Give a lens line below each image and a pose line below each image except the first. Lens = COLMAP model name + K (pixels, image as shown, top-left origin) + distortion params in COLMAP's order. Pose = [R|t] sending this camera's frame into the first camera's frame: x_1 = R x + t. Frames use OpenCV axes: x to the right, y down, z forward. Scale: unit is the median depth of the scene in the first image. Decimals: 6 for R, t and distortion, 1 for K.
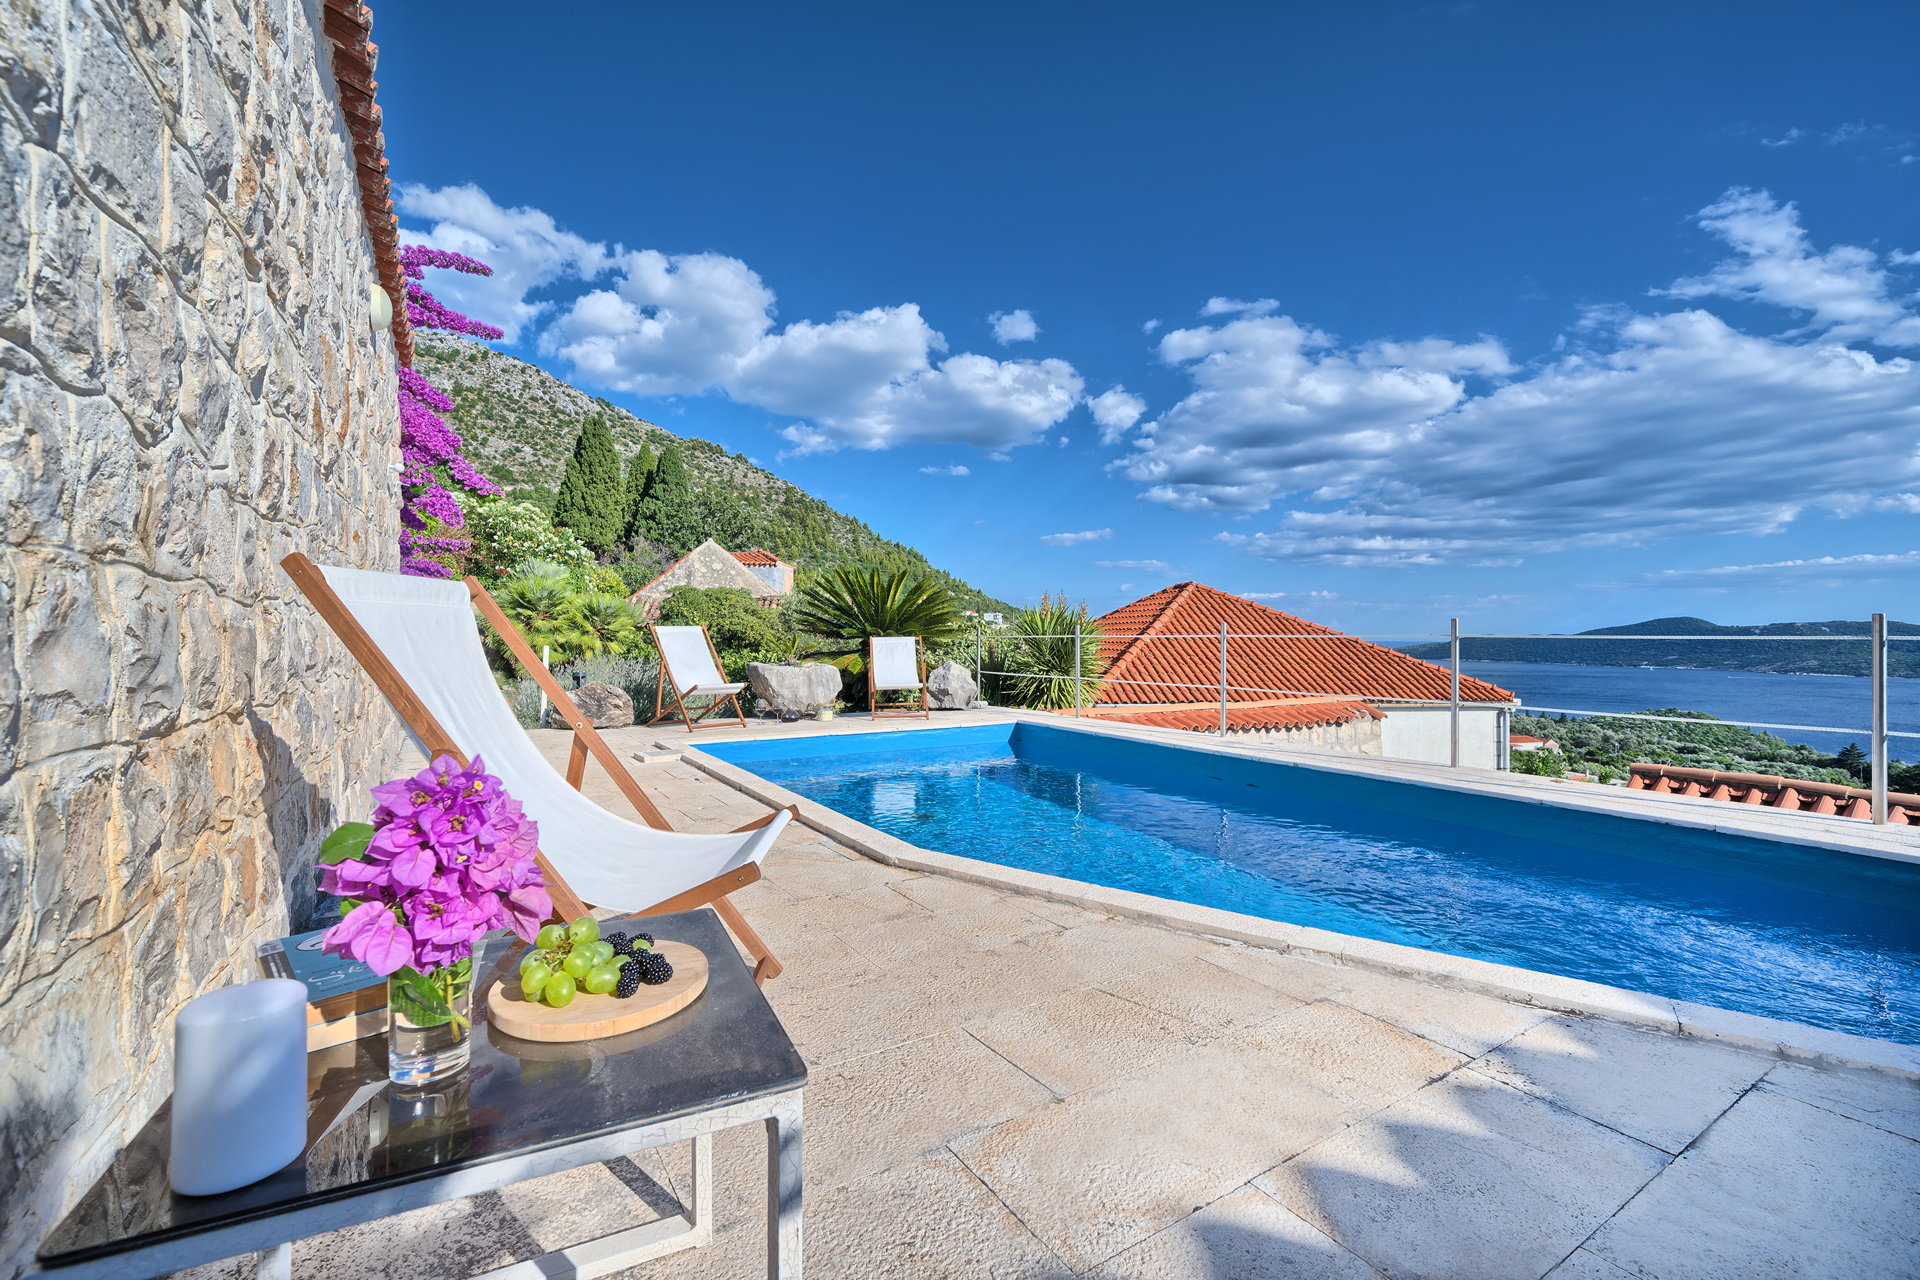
lens RADIAL K [[804.1, 0, 943.0], [0, 804.1, 641.5], [0, 0, 1]] dist [-0.002840, 0.000136]
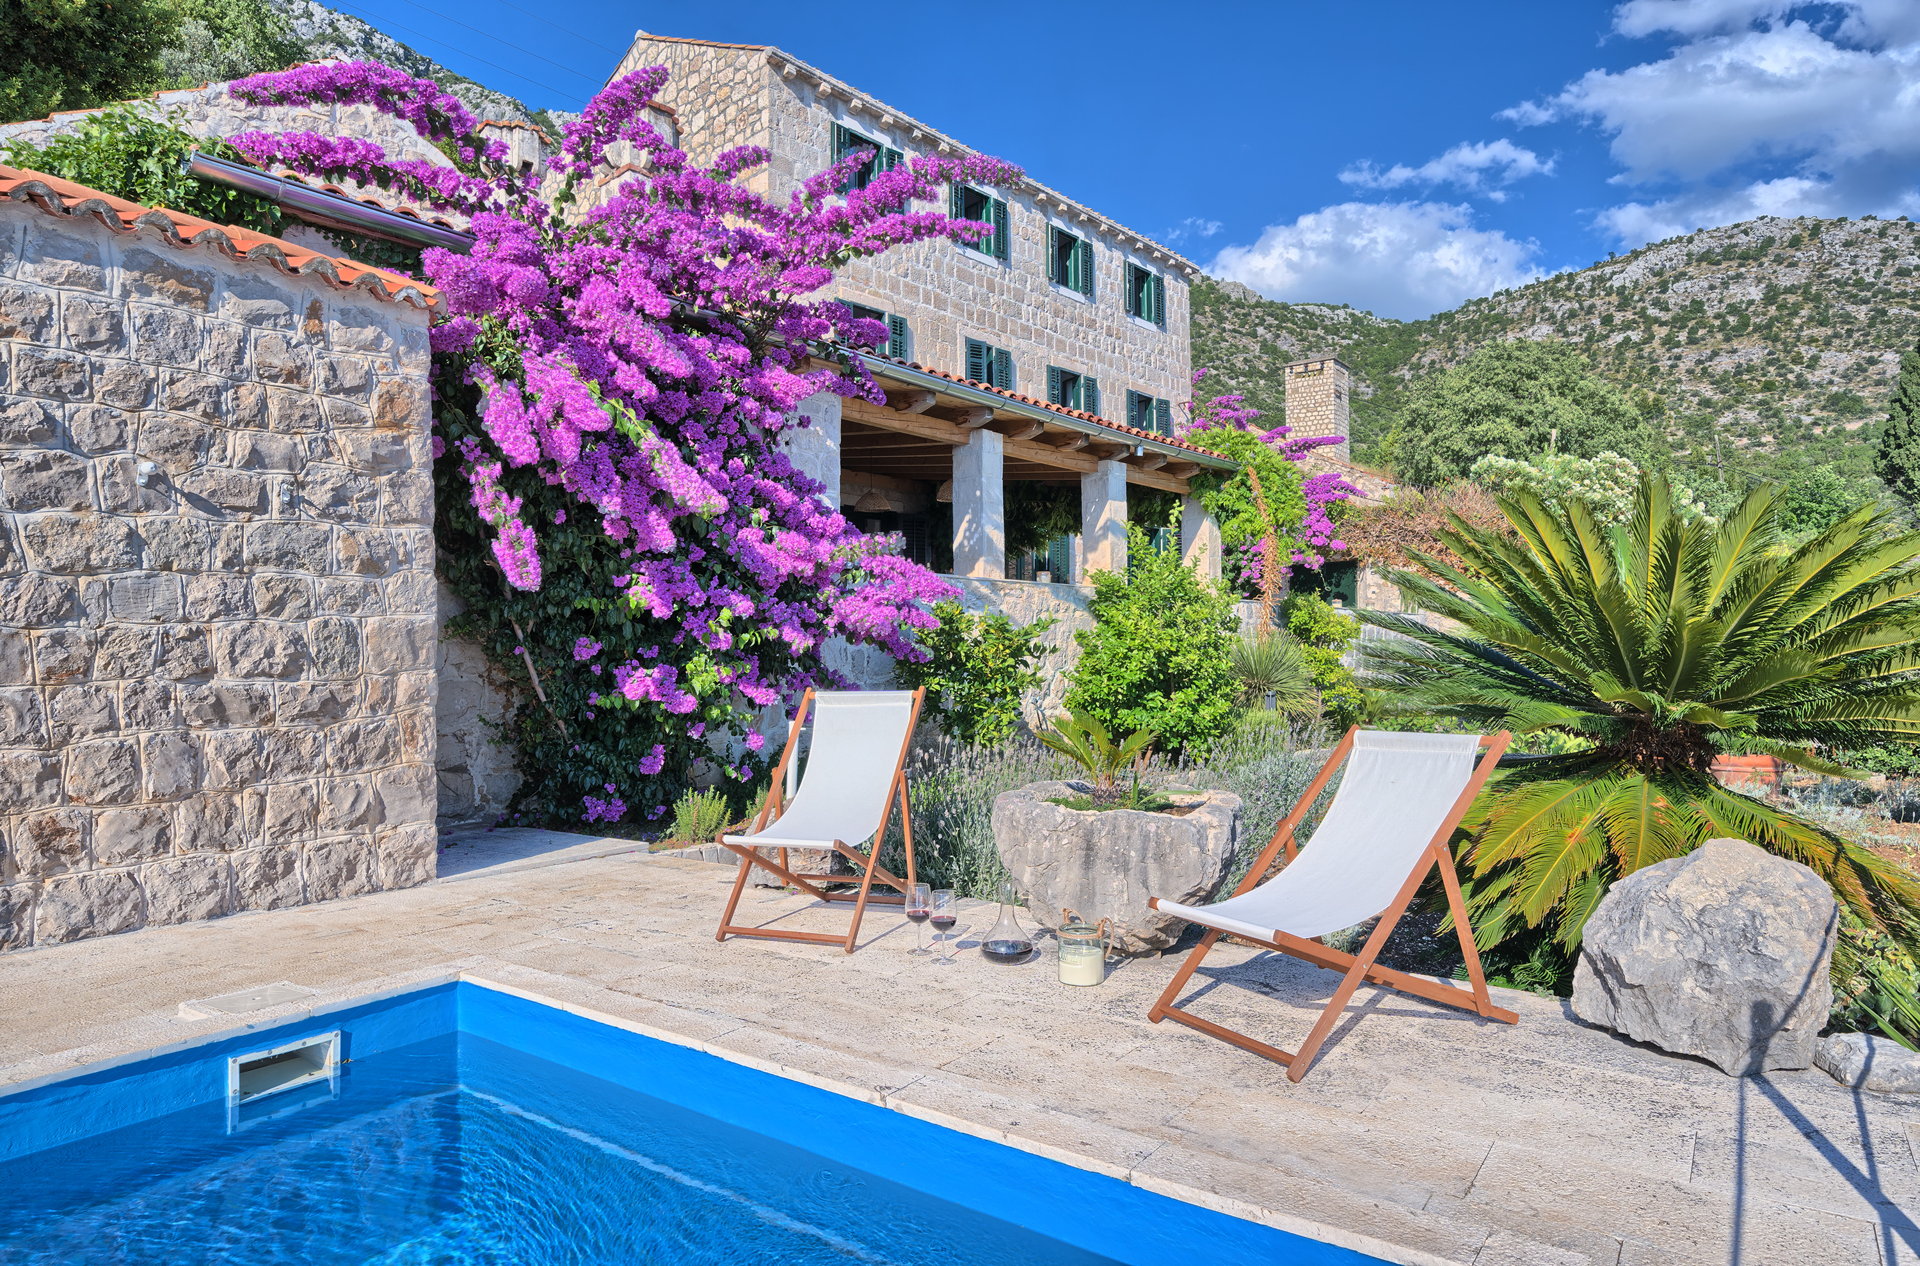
lens RADIAL K [[1121.3, 0, 965.3], [0, 1121.3, 650.1], [0, 0, 1]] dist [-0.003171, 0.001128]
pose [[0.383456, -0.016191, -0.923417, 0.005328], [0.002660, 0.999862, -0.016427, -0.000603], [0.923555, 0.003843, 0.383446, 0.015928]]
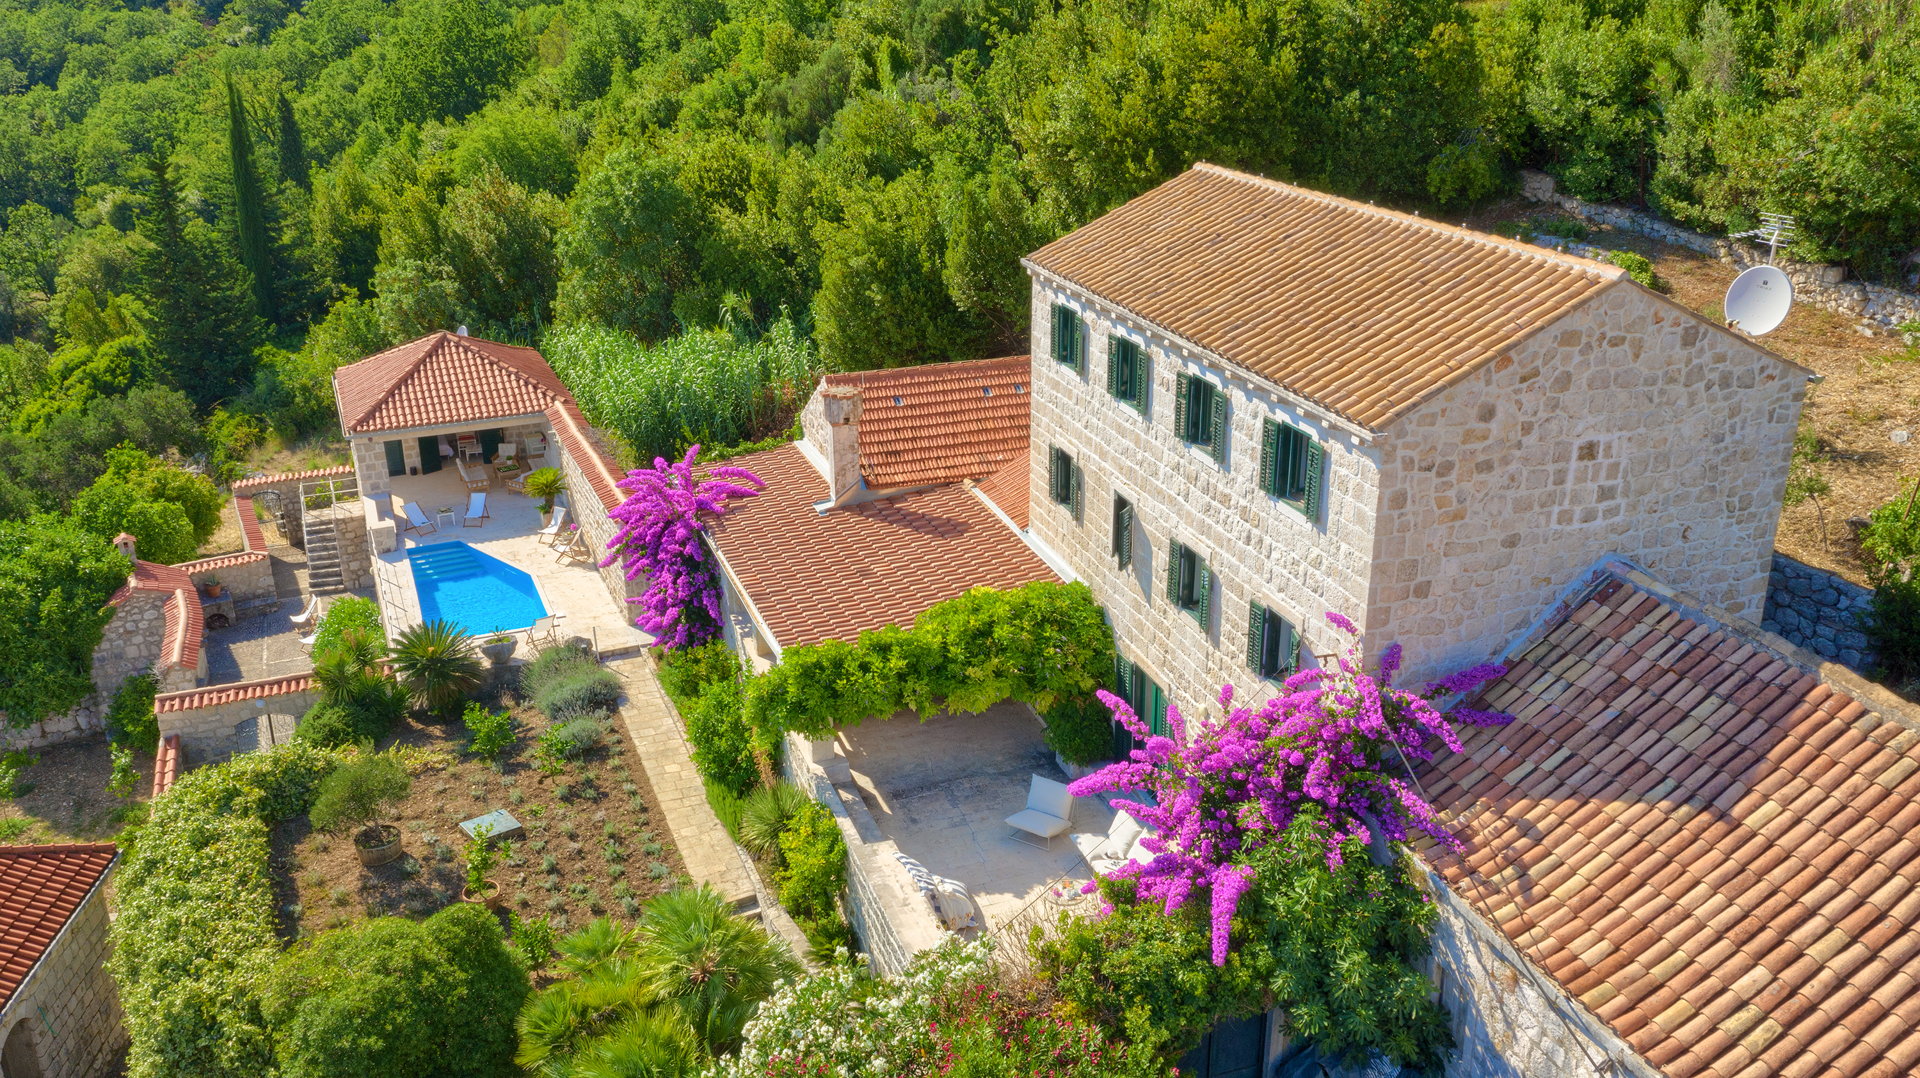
lens RADIAL K [[1520.0, 0, 952.6], [0, 1520.0, 538.6], [0, 0, 1]] dist [-0.021747, 0.014074]
pose [[-0.988781, -0.049103, 0.141073, -0.045541], [0.004471, 0.934273, 0.356530, -0.039221], [-0.149307, 0.353161, -0.923572, 0.103047]]
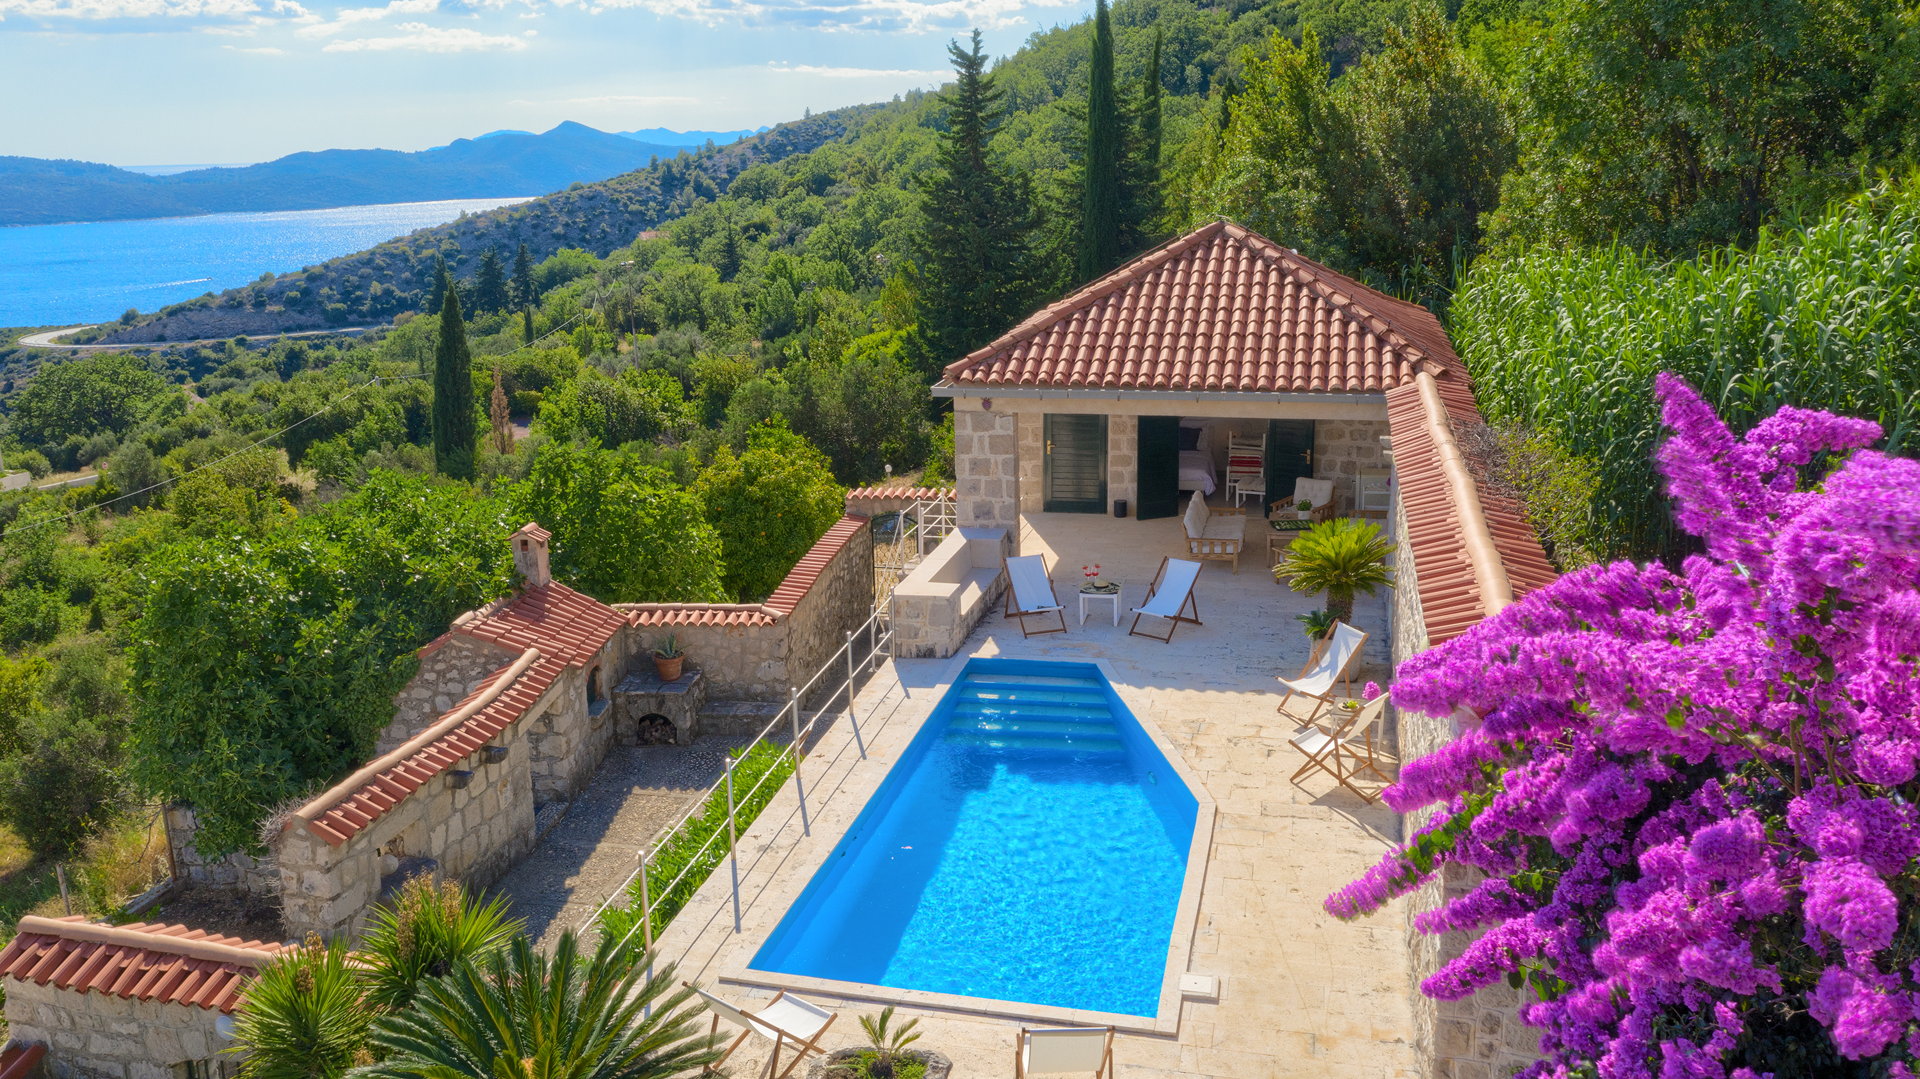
lens RADIAL K [[1520.0, 0, 962.0], [0, 1520.0, 539.2], [0, 0, 1]] dist [-0.021747, 0.014074]
pose [[-0.704421, -0.172504, 0.688501, -0.020128], [0.018078, 0.965342, 0.260363, -0.013639], [-0.709552, 0.195852, -0.676888, 0.035004]]
